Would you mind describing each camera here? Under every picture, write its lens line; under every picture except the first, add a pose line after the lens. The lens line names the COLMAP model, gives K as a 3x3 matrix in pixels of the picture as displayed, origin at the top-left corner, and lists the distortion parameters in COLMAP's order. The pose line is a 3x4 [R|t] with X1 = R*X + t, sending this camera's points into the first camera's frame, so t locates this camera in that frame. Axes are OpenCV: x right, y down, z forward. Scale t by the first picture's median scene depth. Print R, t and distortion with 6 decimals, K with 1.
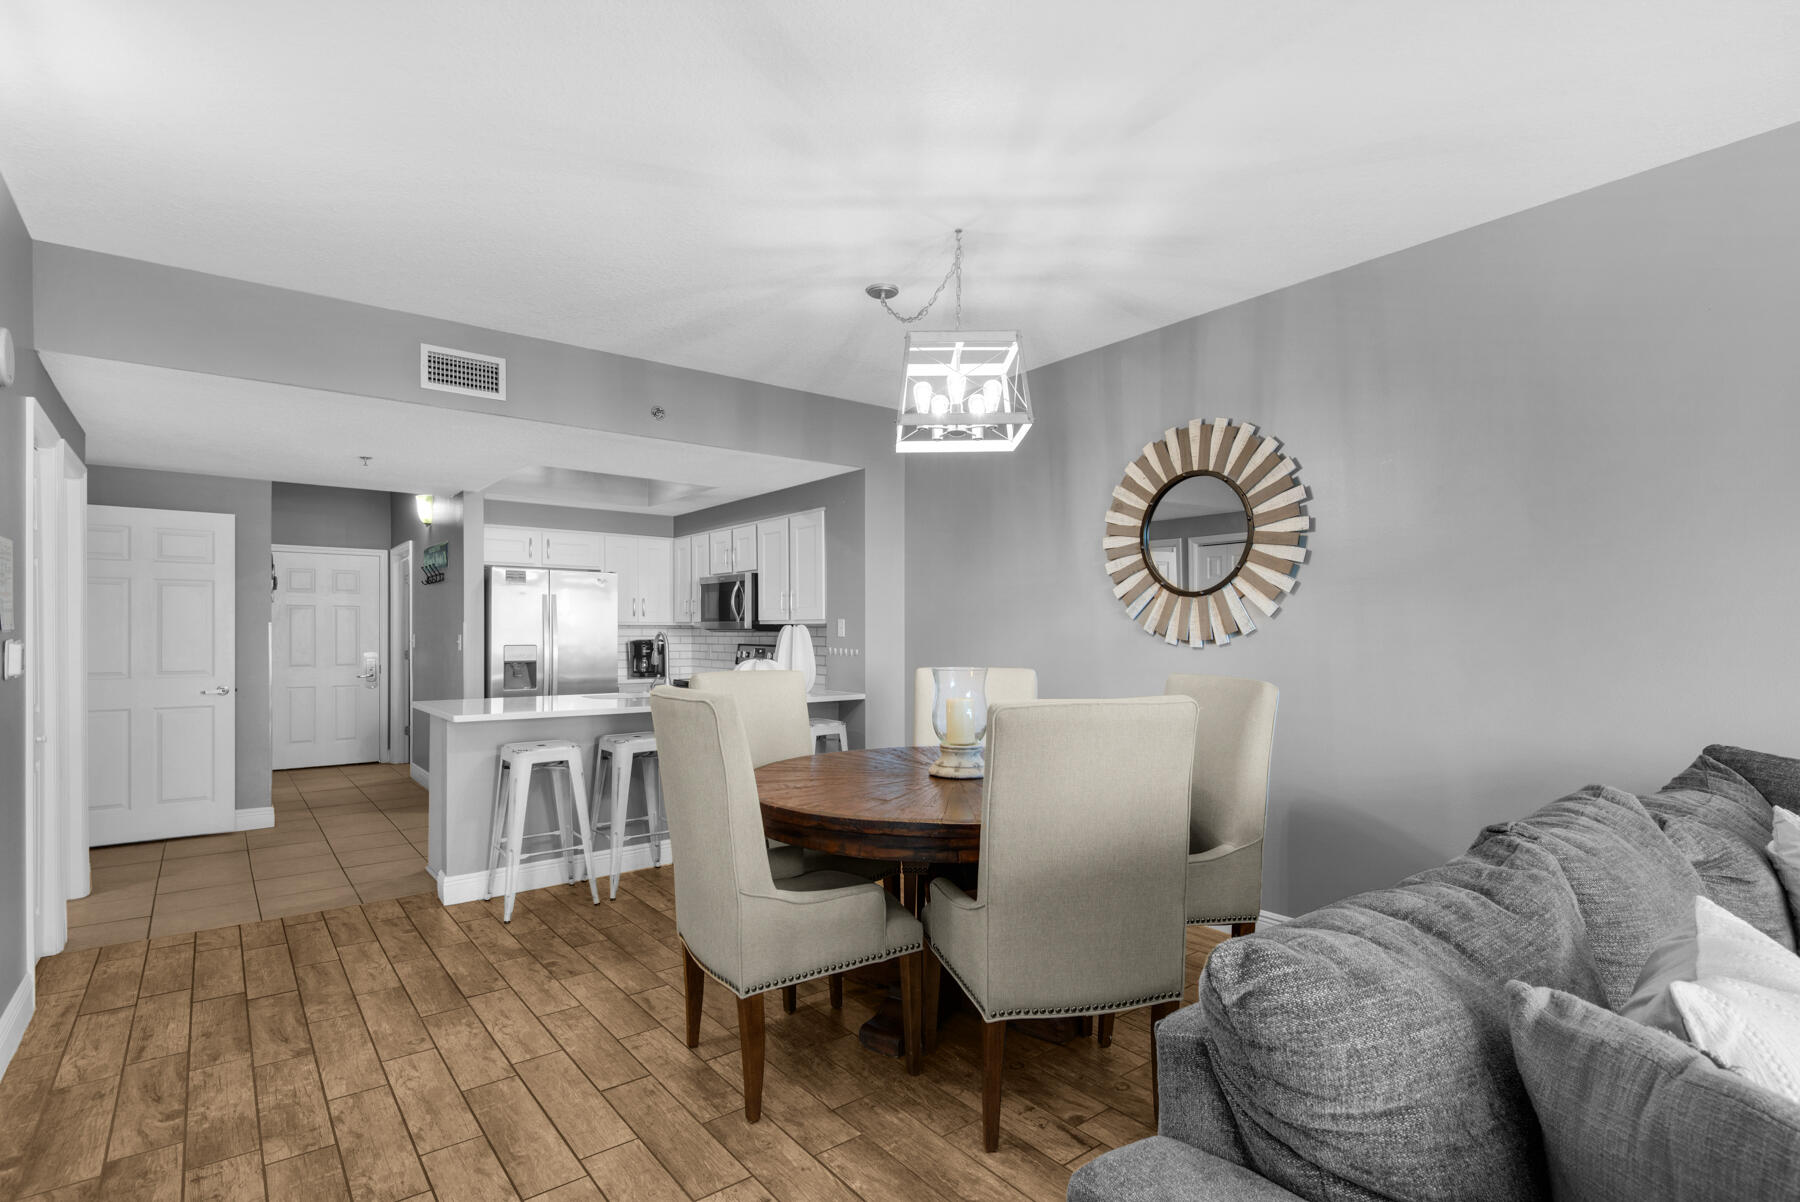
lens RADIAL K [[861.6, 0, 898.4], [0, 861.6, 632.4], [0, 0, 1]] dist [0.030225, -0.025678]
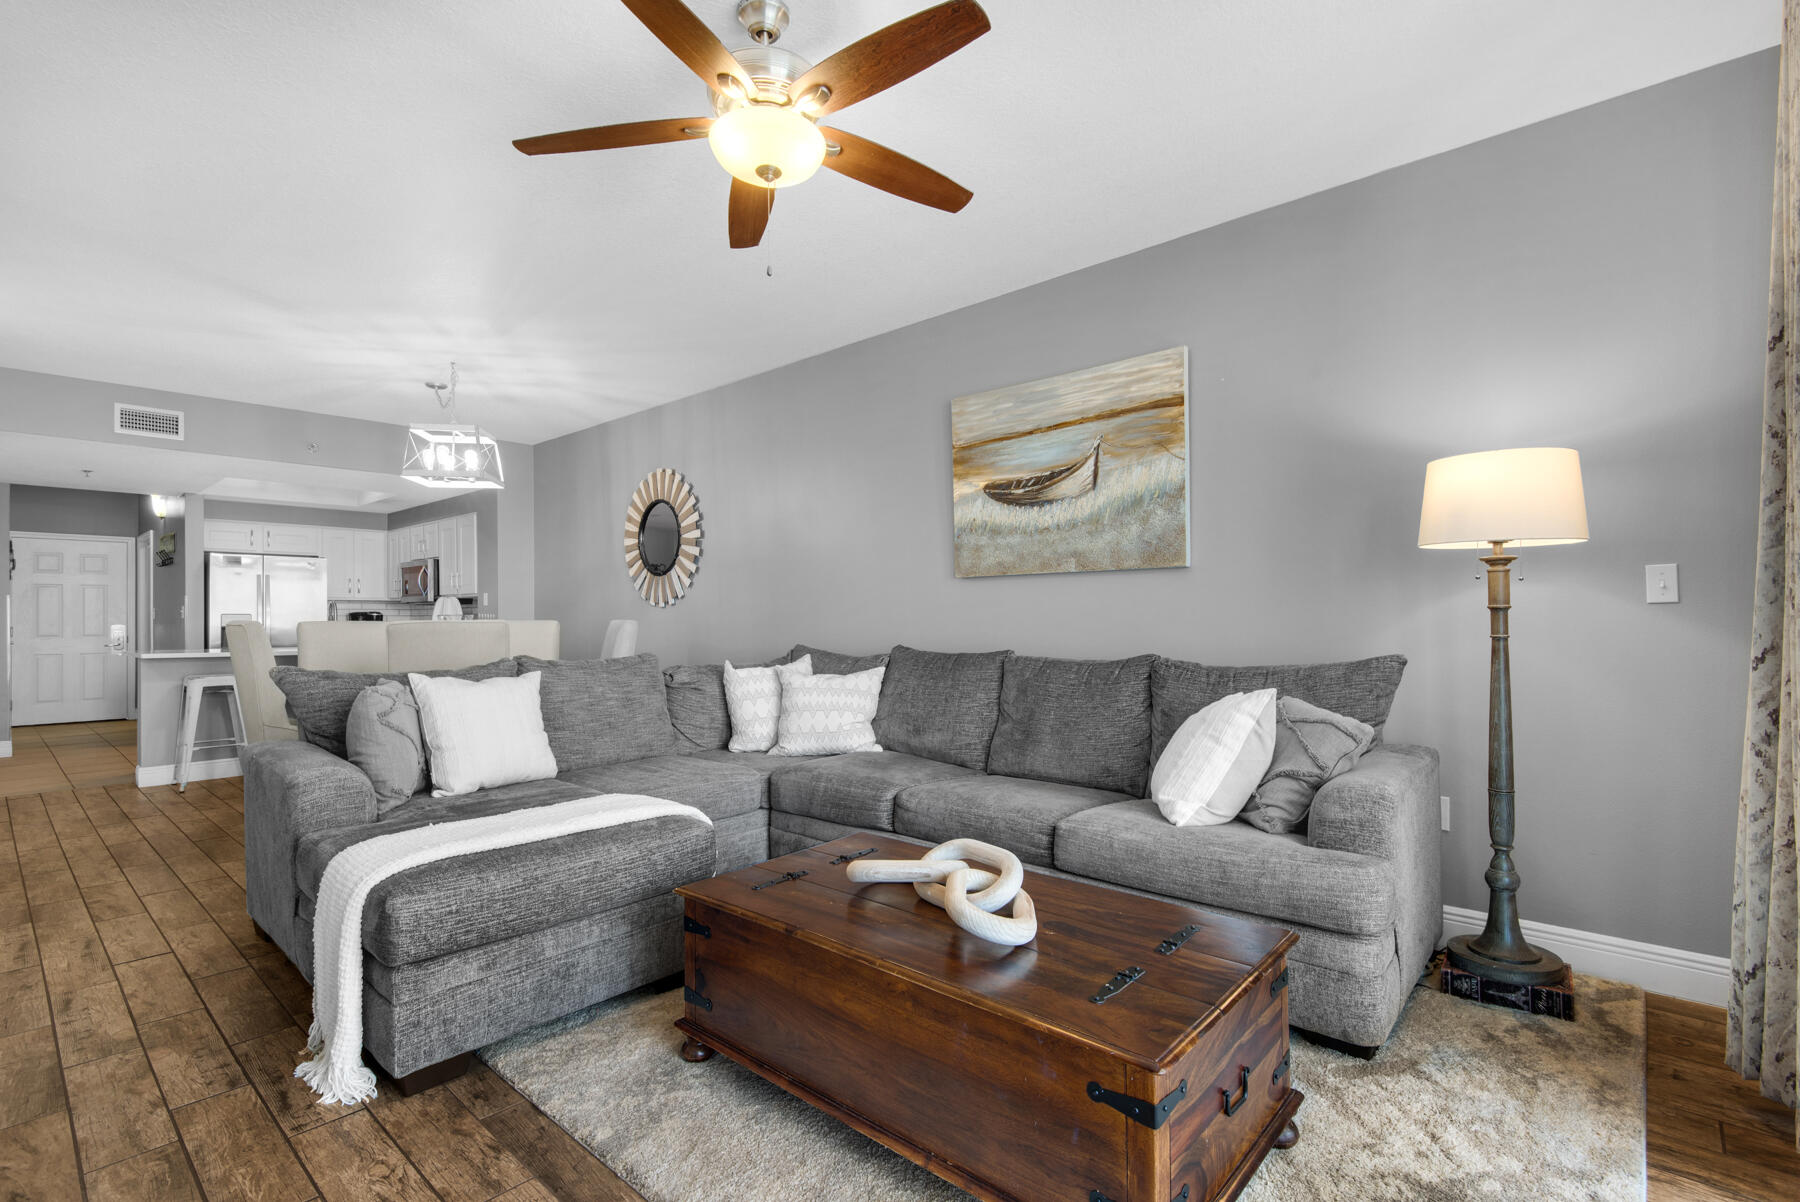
lens RADIAL K [[822.6, 0, 900.0], [0, 822.6, 614.4], [0, 0, 1]] dist [0.001316, -0.000907]
pose [[0.984475, -0.002774, 0.175503, 0.484592], [0.003672, 0.999982, -0.004791, 0.037719], [-0.175486, 0.005361, 0.984467, -0.571047]]
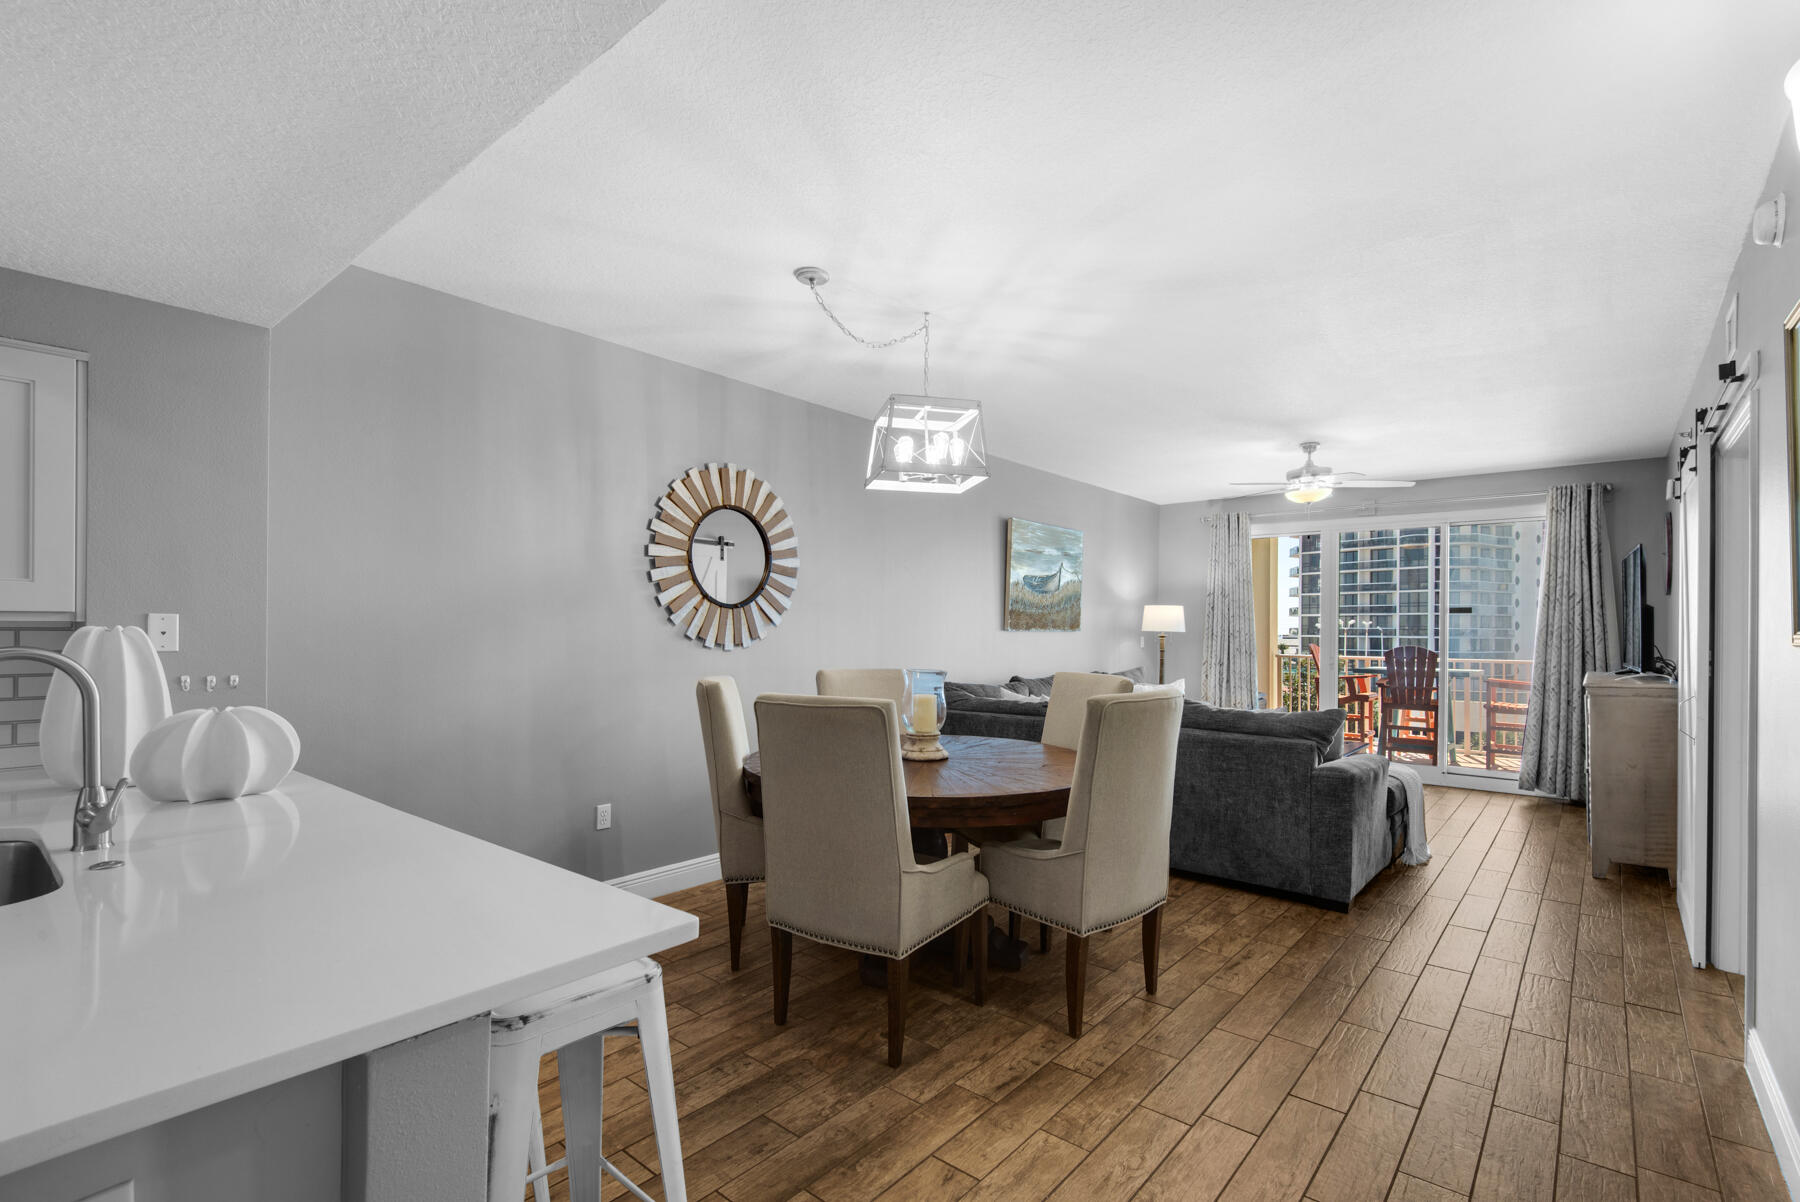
lens RADIAL K [[832.7, 0, 888.0], [0, 832.7, 625.4], [0, 0, 1]] dist [0.005697, -0.000318]
pose [[-0.191022, 0.006479, 0.981564, -0.793047], [-0.005473, 0.999956, -0.007666, -0.009324], [-0.981571, -0.006836, -0.190978, 0.945044]]
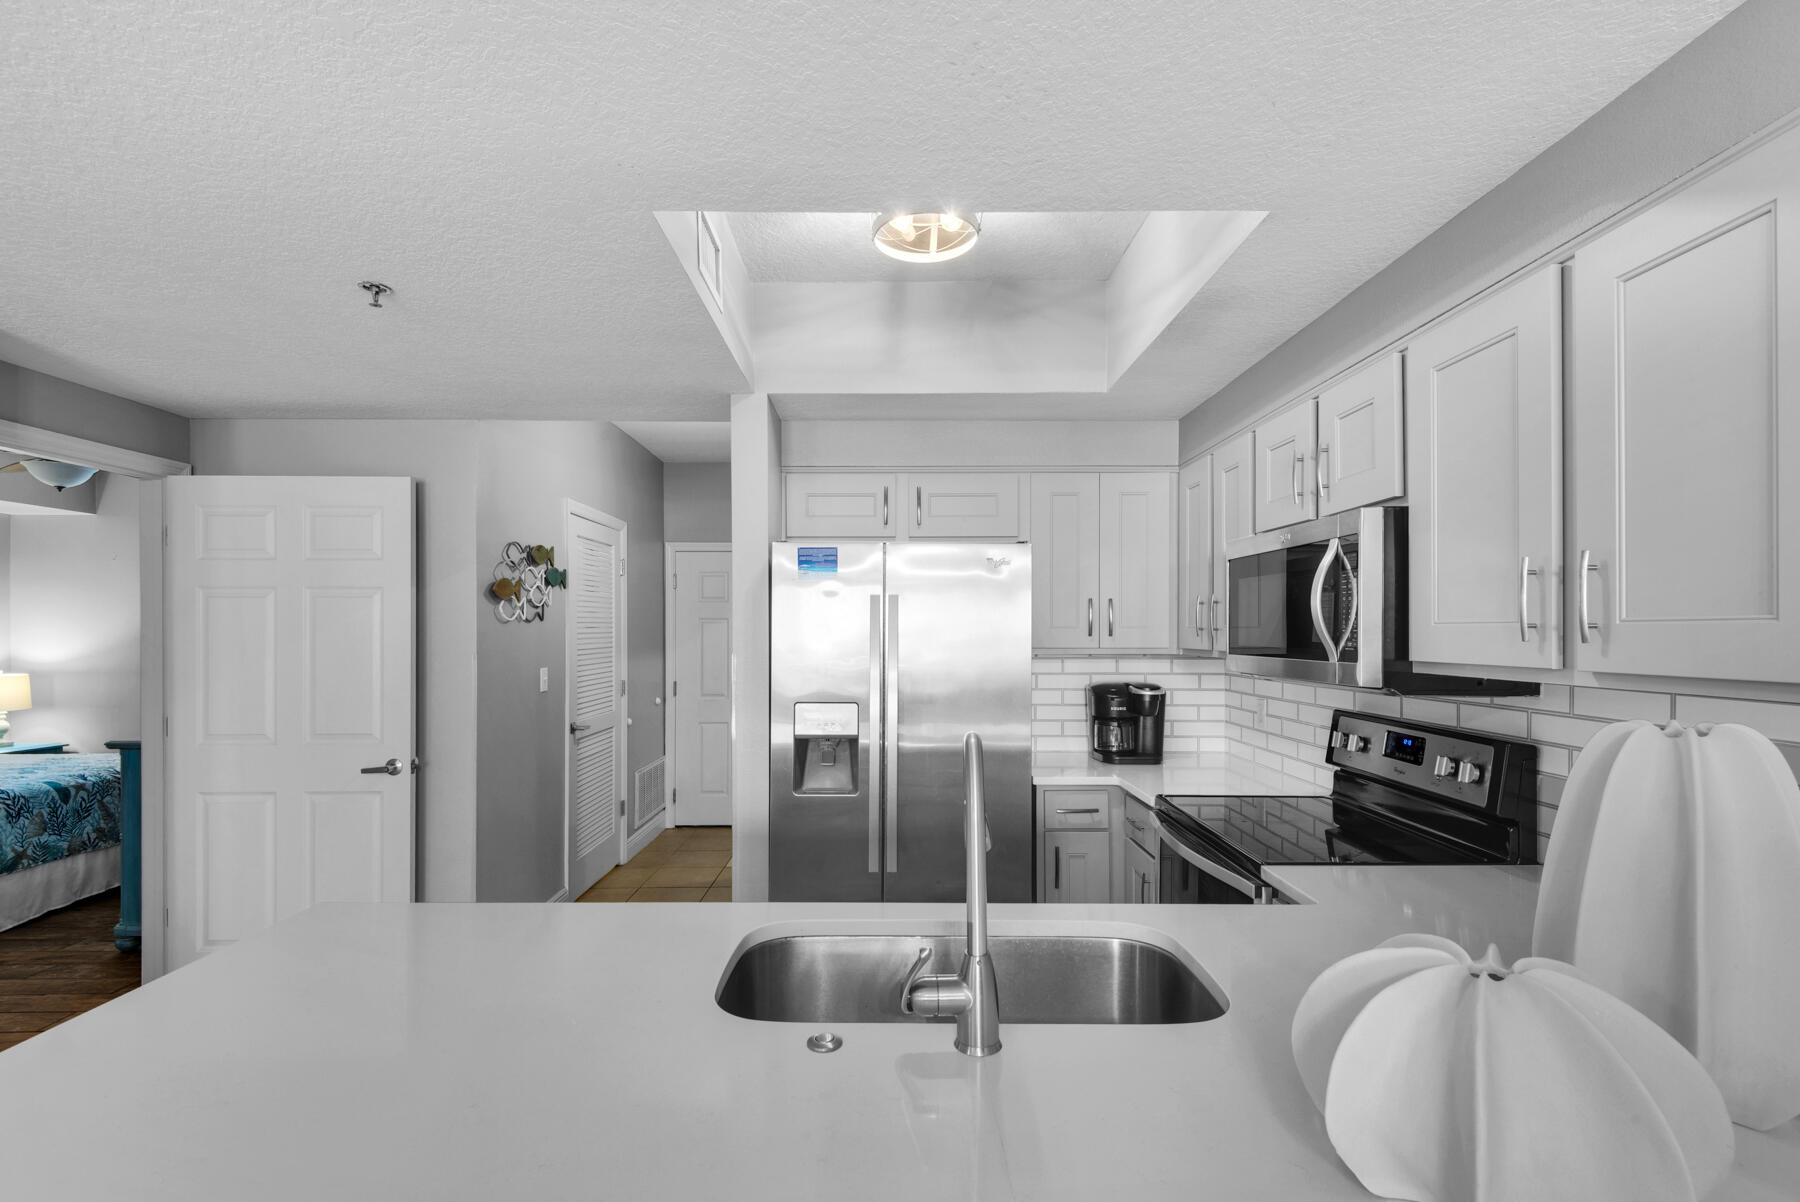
lens RADIAL K [[832.7, 0, 888.0], [0, 832.7, 625.4], [0, 0, 1]] dist [0.005697, -0.000318]
pose [[0.781675, -0.000124, -0.623685, -0.190529], [-0.003550, 0.999983, -0.004648, -0.038901], [0.623675, 0.005847, 0.781662, 1.017710]]
